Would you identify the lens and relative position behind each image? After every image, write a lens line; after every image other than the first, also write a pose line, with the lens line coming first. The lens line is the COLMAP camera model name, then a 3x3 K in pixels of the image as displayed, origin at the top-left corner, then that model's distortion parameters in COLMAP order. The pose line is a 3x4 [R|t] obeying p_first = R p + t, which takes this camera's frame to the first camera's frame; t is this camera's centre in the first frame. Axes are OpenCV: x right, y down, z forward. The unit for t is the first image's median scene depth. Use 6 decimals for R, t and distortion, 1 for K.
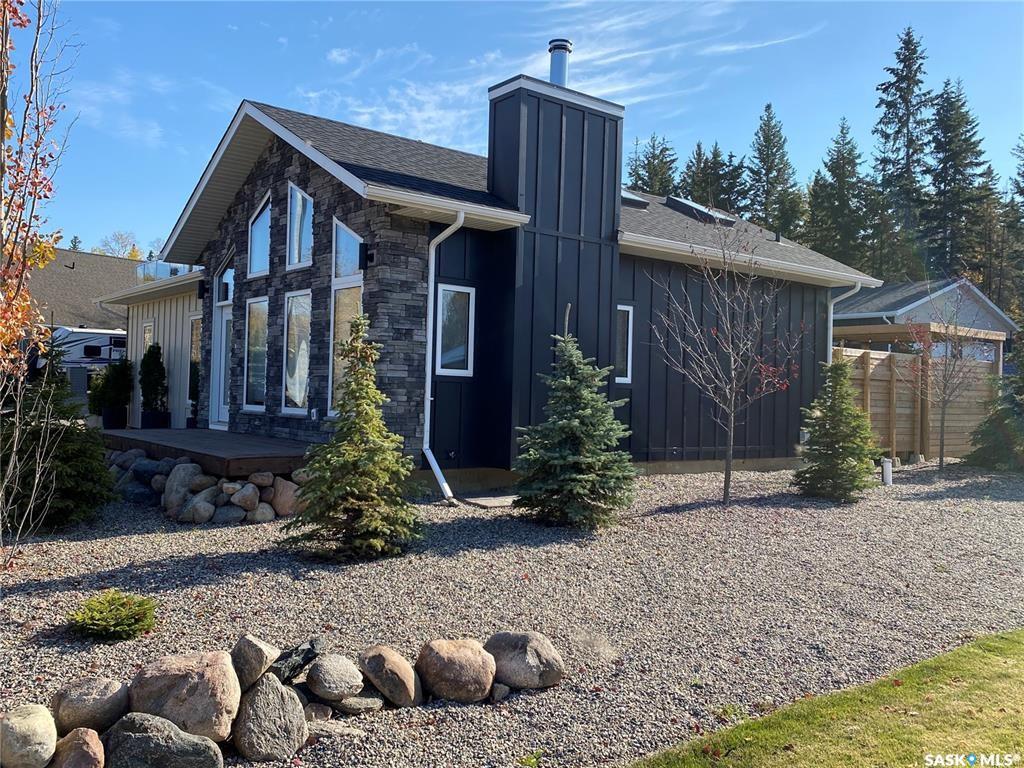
lens RADIAL K [[890.2, 0, 512.8], [0, 890.2, 380.1], [0, 0, 1]] dist [0.018032, -0.000304]
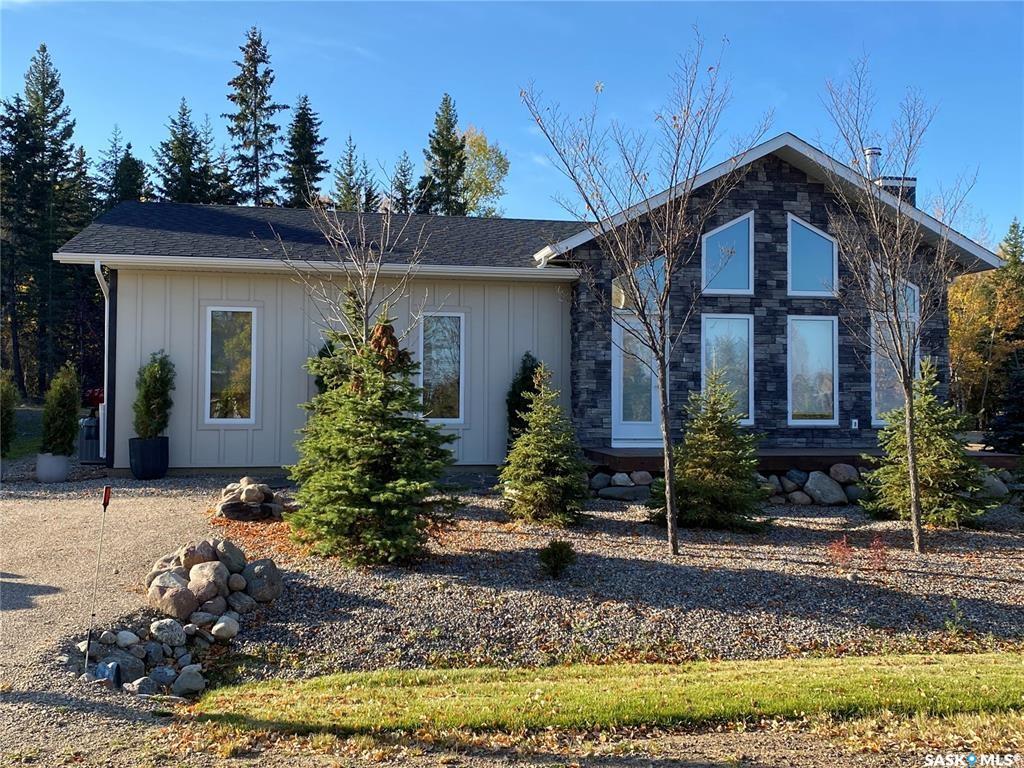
lens RADIAL K [[1023.0, 0, 511.9], [0, 1023.0, 384.1], [0, 0, 1]] dist [0.042867, 0.000000]
pose [[0.471987, -0.002968, 0.881600, -1.460339], [-0.006063, 0.999960, 0.006612, -0.018652], [-0.881585, -0.008466, 0.471950, 0.670122]]
